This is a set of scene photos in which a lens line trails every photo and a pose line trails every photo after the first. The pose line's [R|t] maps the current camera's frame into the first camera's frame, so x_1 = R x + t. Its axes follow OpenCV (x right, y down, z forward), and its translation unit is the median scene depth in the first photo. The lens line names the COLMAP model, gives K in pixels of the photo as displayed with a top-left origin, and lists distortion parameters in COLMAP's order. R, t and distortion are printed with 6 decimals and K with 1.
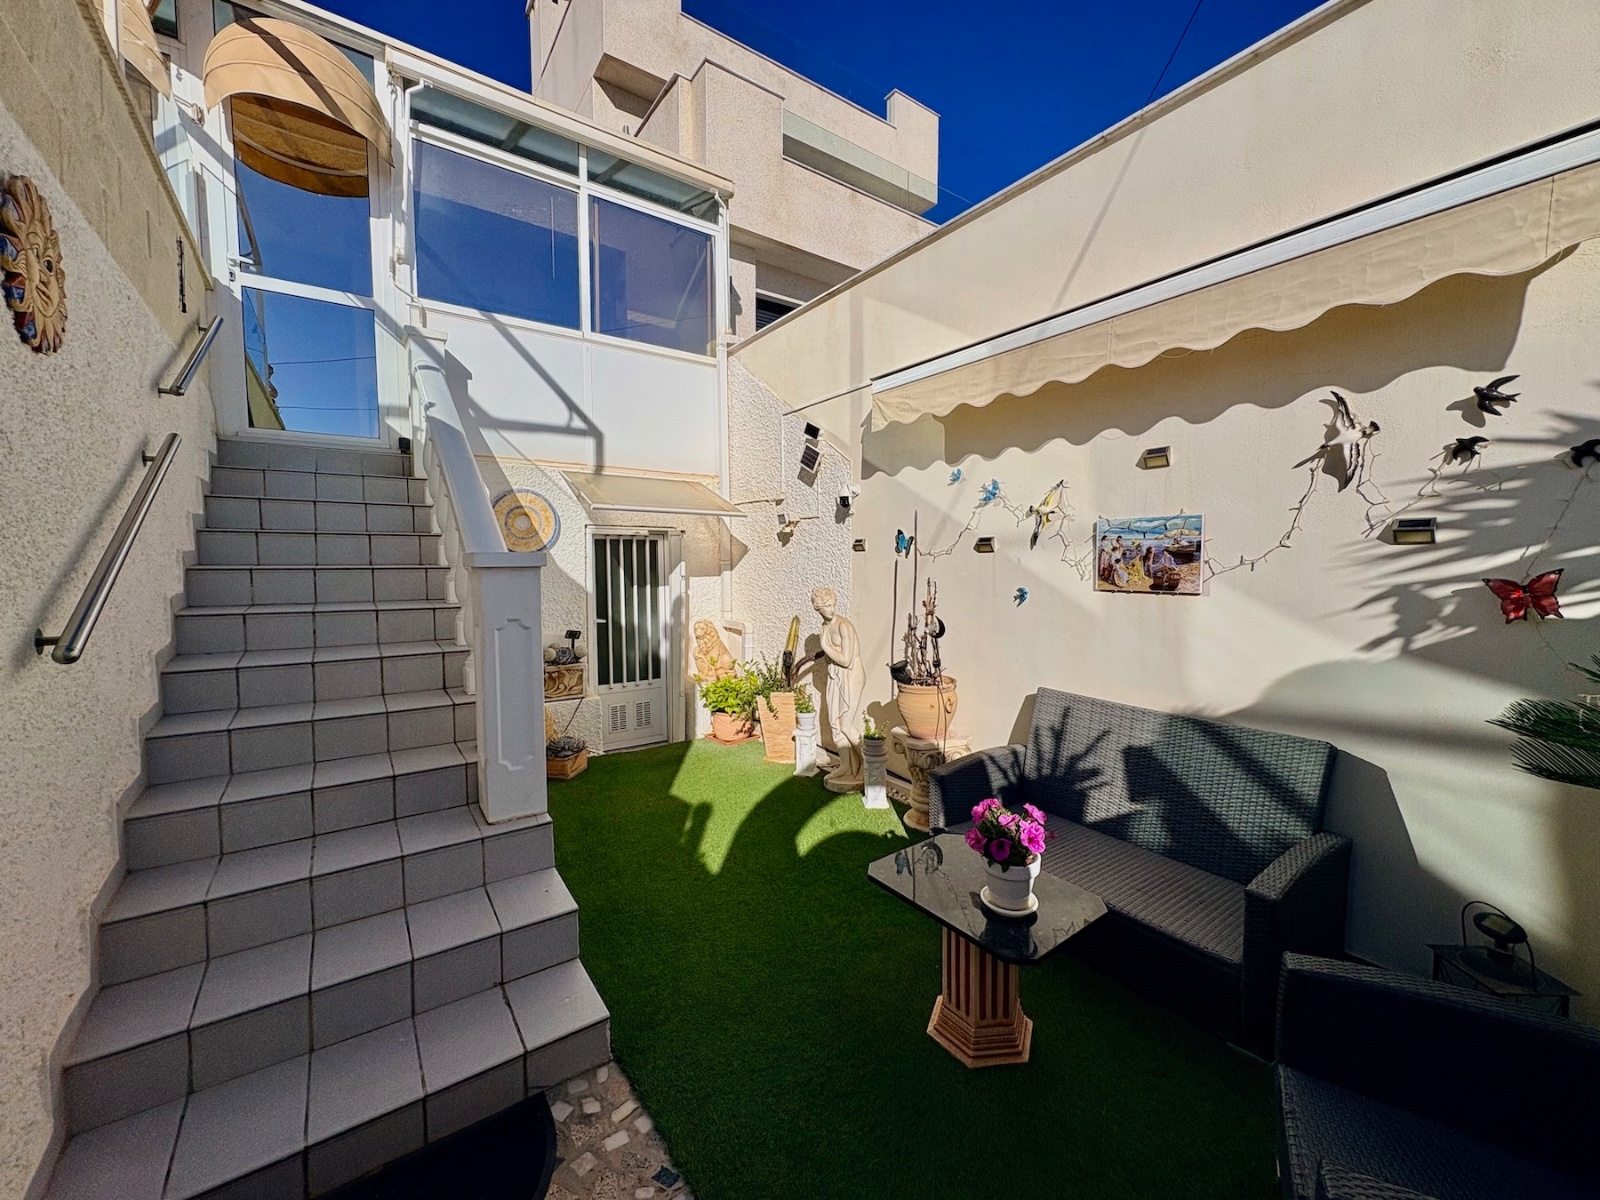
lens RADIAL K [[633.2, 0, 799.1], [0, 633.2, 600.5], [0, 0, 1]] dist [-0.001820, 0.000283]
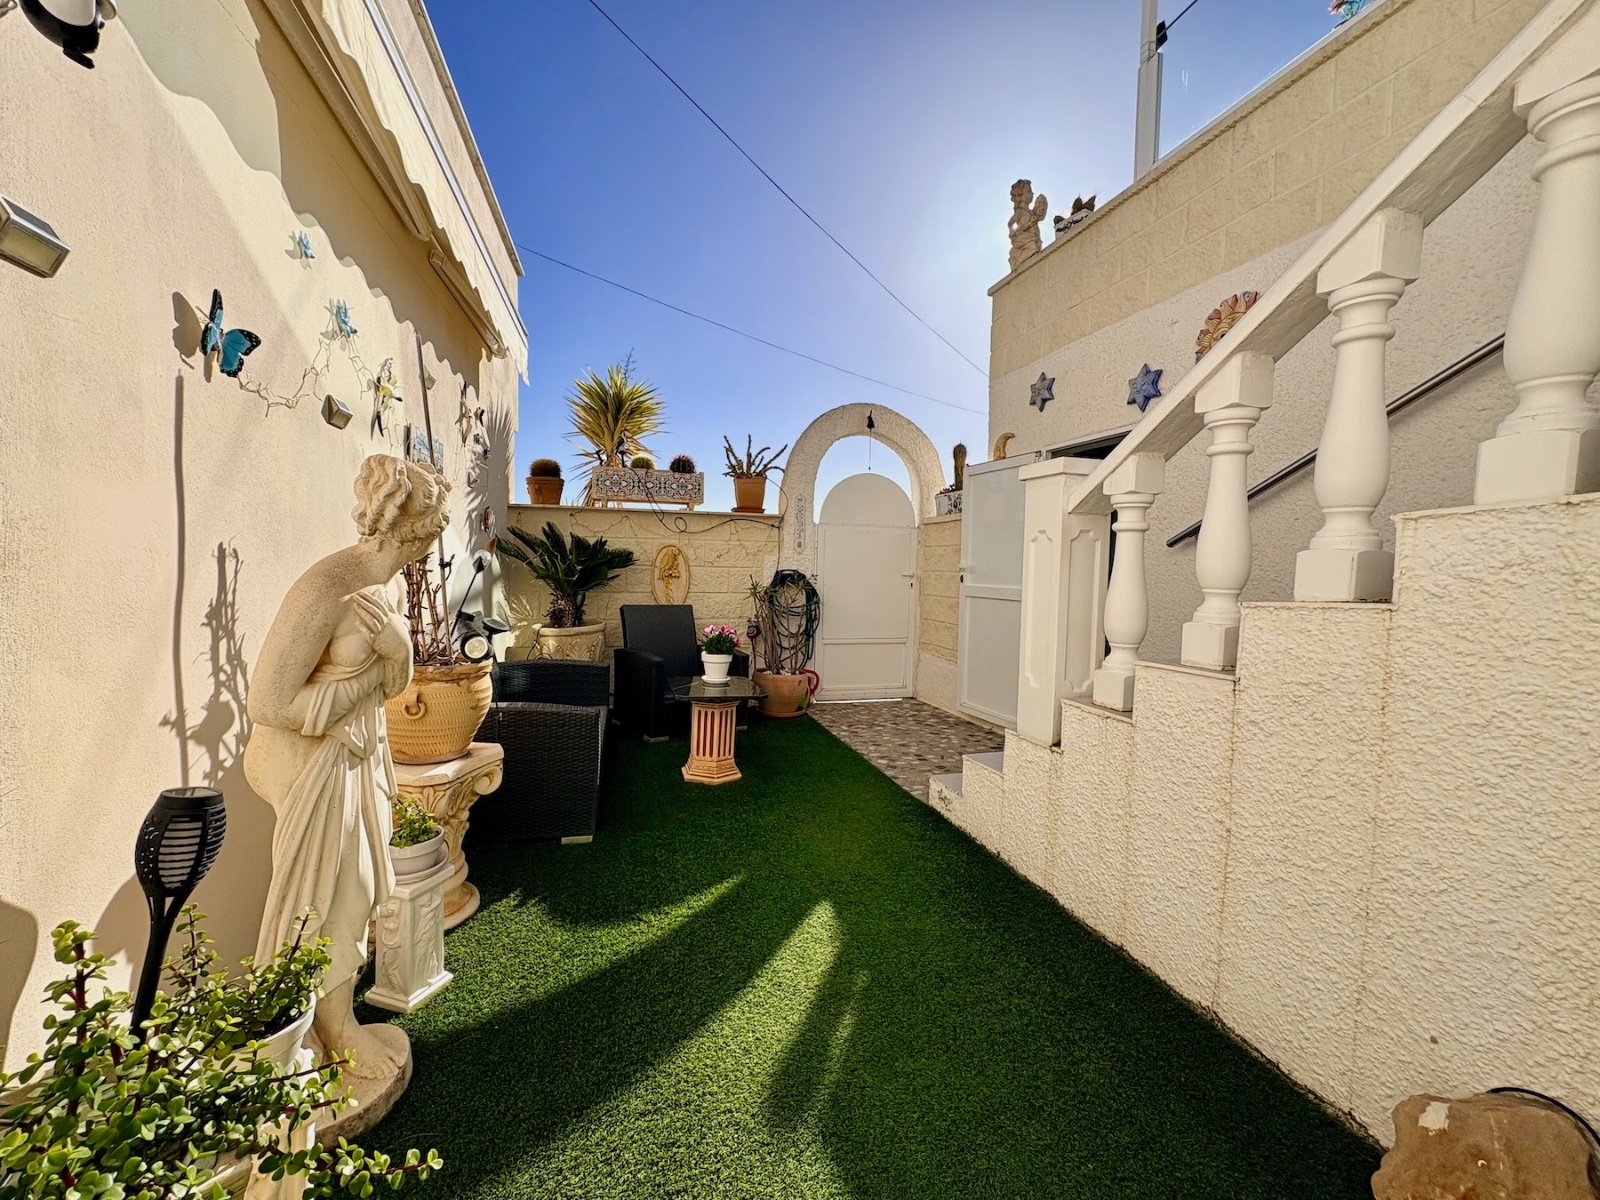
lens RADIAL K [[635.6, 0, 799.1], [0, 635.6, 598.5], [0, 0, 1]] dist [-0.001019, 0.000782]
pose [[-0.938049, -0.037432, 0.344475, -0.328513], [-0.000522, 0.994299, 0.106625, 0.016934], [-0.346502, 0.099840, -0.932721, 1.605364]]
